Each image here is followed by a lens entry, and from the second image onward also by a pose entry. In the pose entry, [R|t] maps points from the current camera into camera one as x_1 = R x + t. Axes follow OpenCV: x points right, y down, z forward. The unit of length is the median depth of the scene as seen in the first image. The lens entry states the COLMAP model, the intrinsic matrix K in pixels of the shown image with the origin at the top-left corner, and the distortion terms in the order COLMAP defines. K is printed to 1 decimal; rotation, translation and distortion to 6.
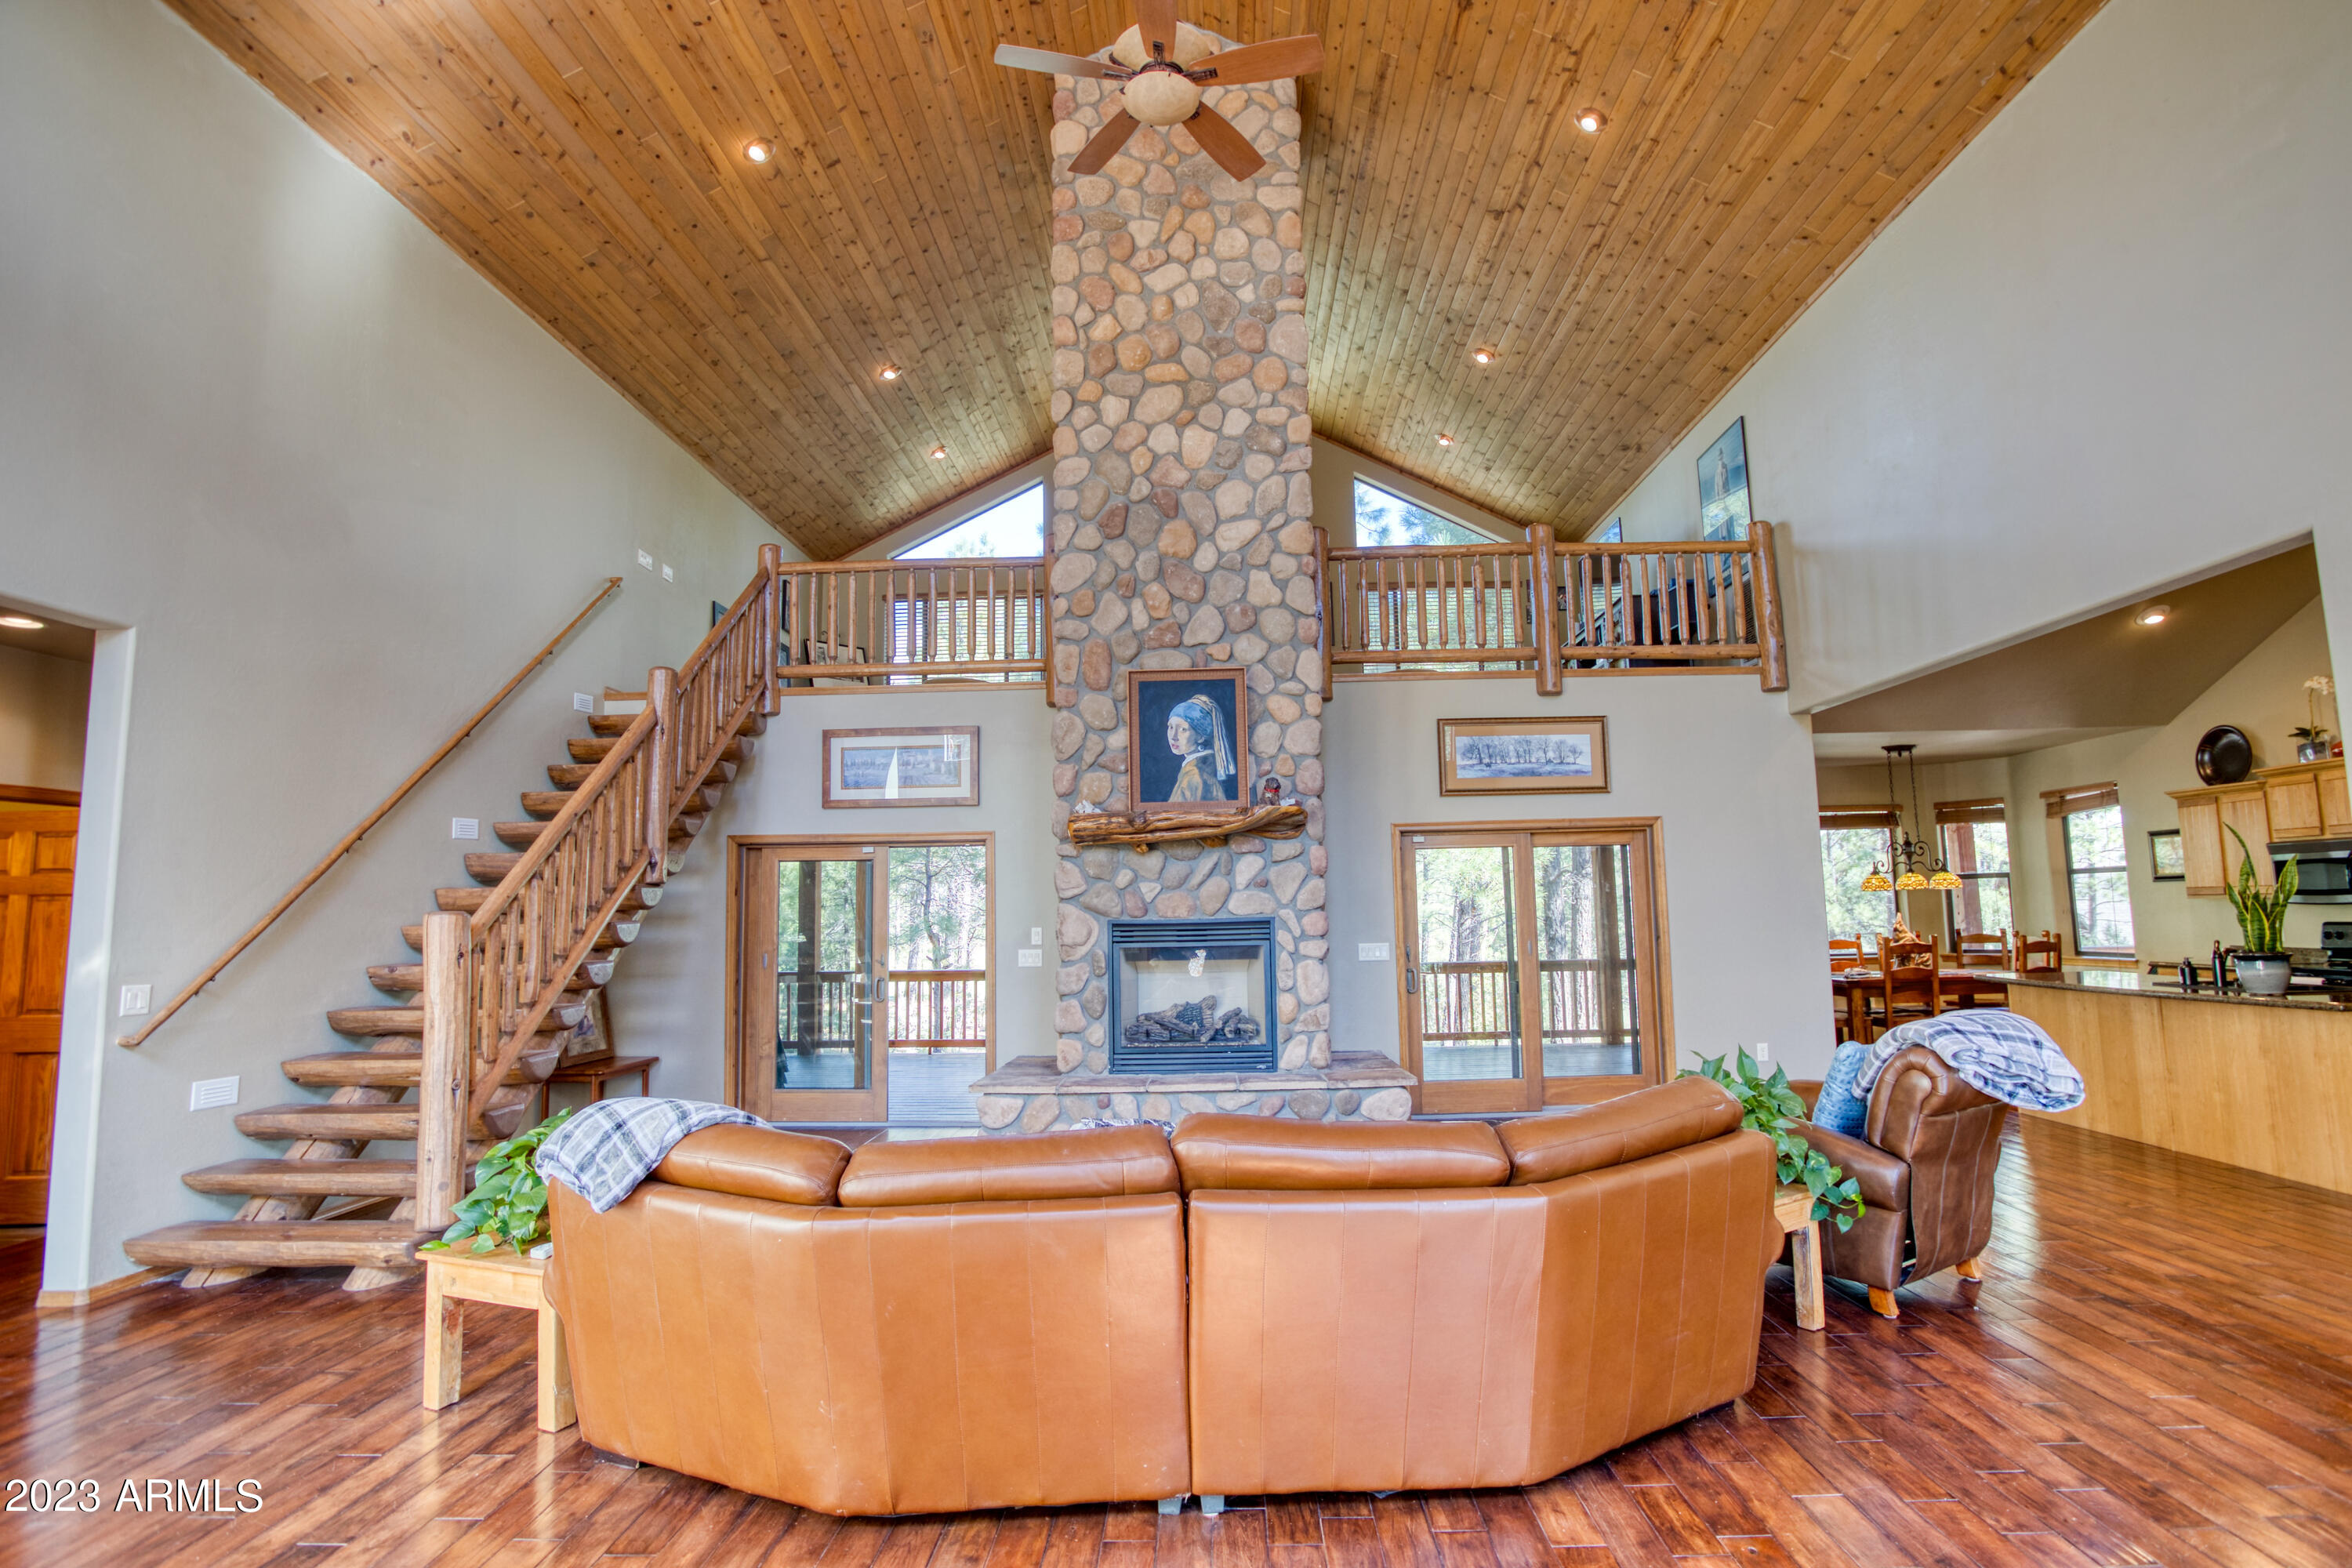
lens RADIAL K [[1162.4, 0, 1176.0], [0, 1162.4, 784.0], [0, 0, 1]] dist [-0.089816, 0.039270]
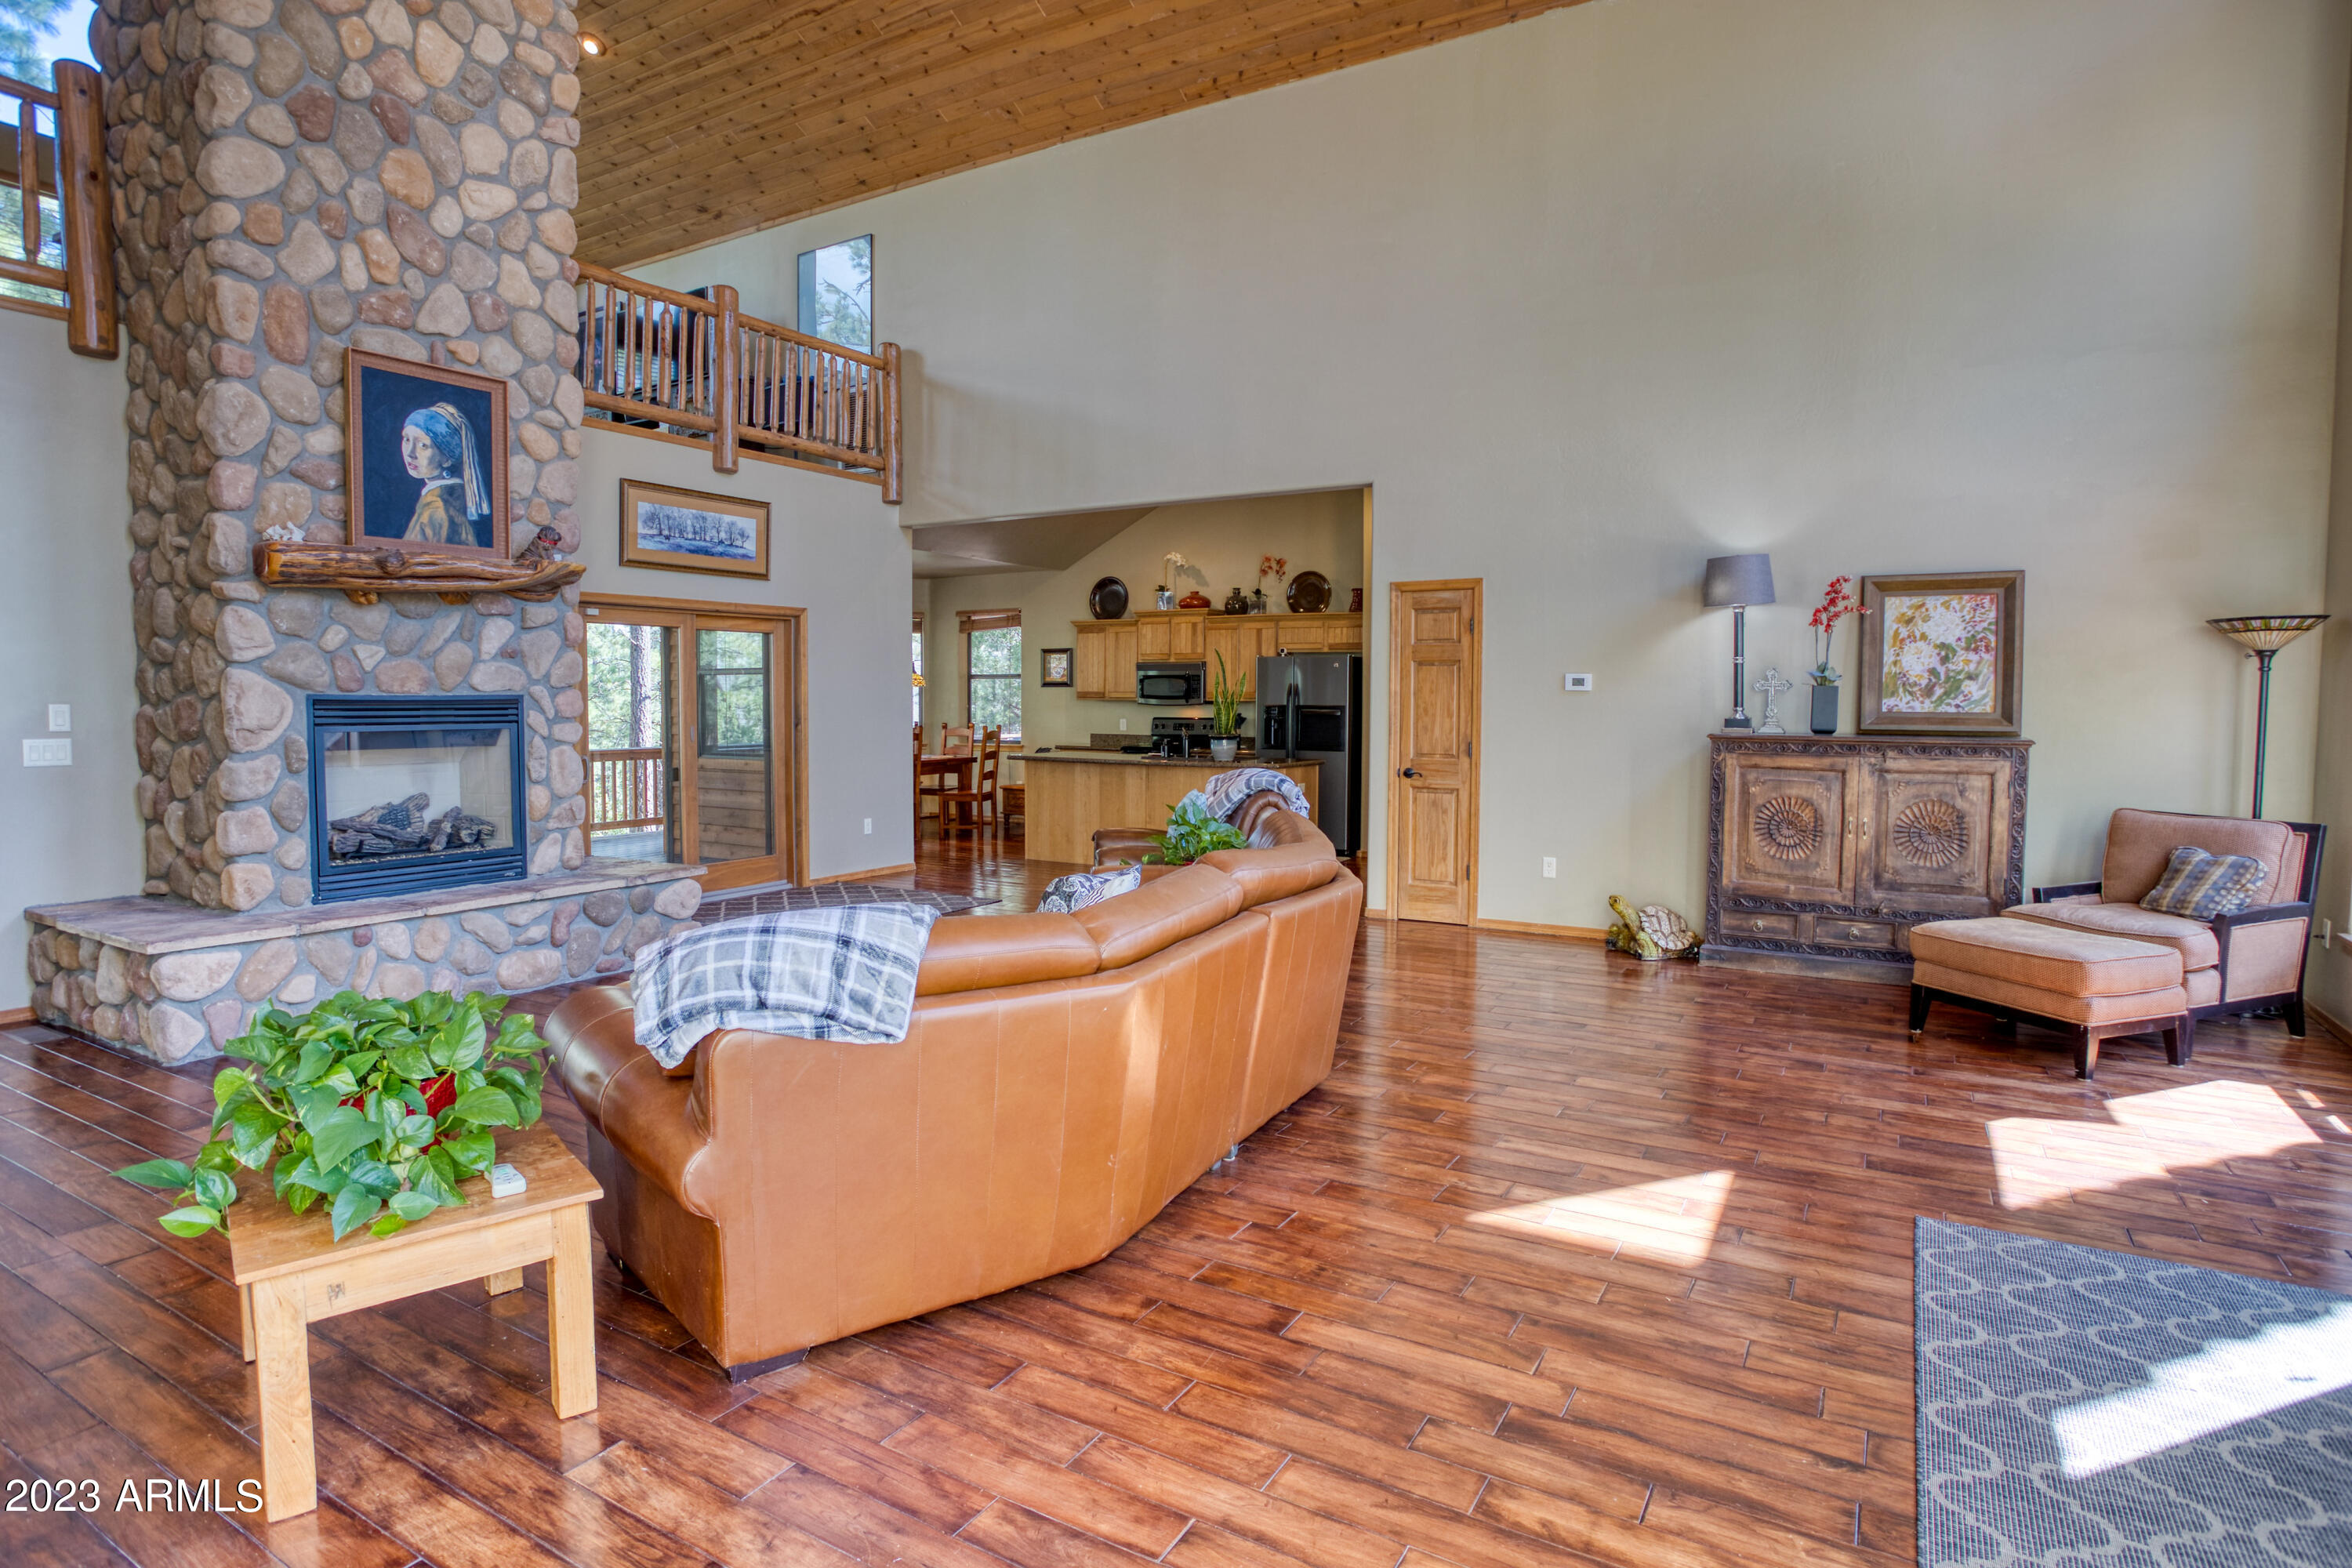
lens RADIAL K [[1256.9, 0, 1169.7], [0, 1256.9, 764.7], [0, 0, 1]] dist [-0.059458, 0.030218]
pose [[0.480590, -0.027144, 0.876525, -0.461105], [-0.111814, 0.989466, 0.091949, 0.030213], [-0.869788, -0.142198, 0.472492, 0.168184]]
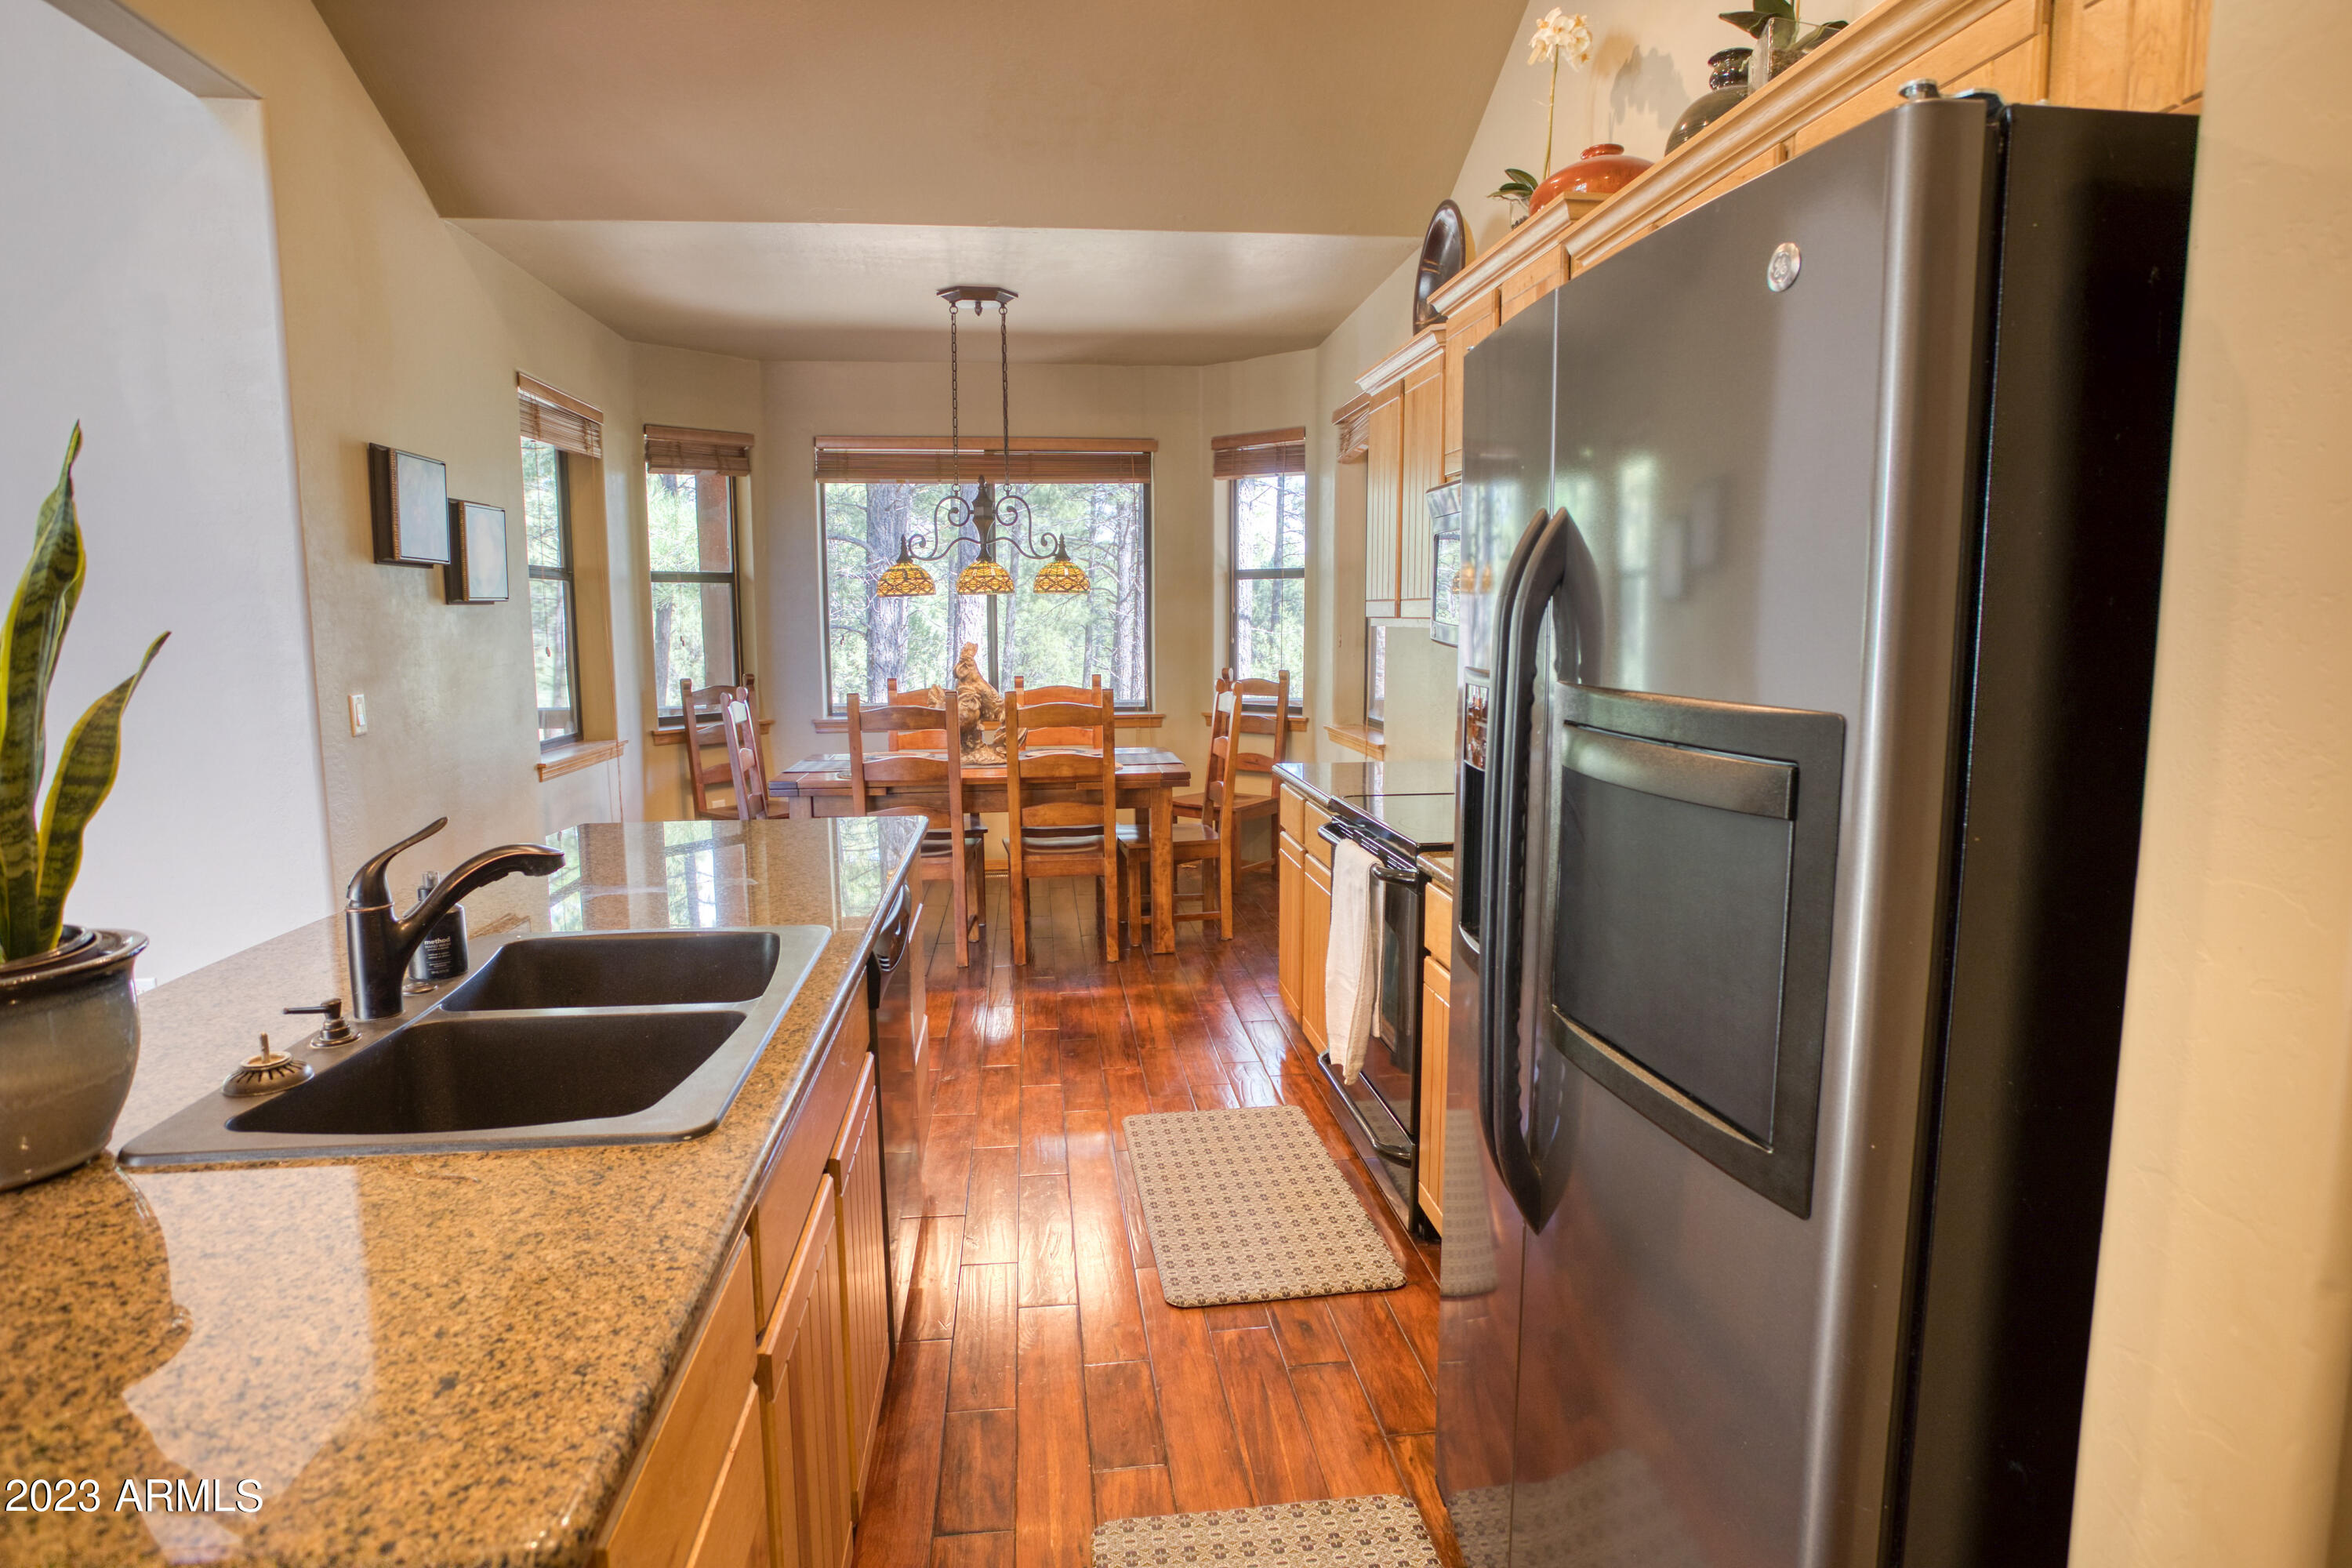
lens RADIAL K [[1256.9, 0, 1169.7], [0, 1256.9, 764.7], [0, 0, 1]] dist [-0.059458, 0.030218]
pose [[0.988966, -0.002653, 0.148121, 0.861798], [-0.031270, 0.973575, 0.226216, 0.053180], [-0.144807, -0.228352, 0.962749, 0.586091]]
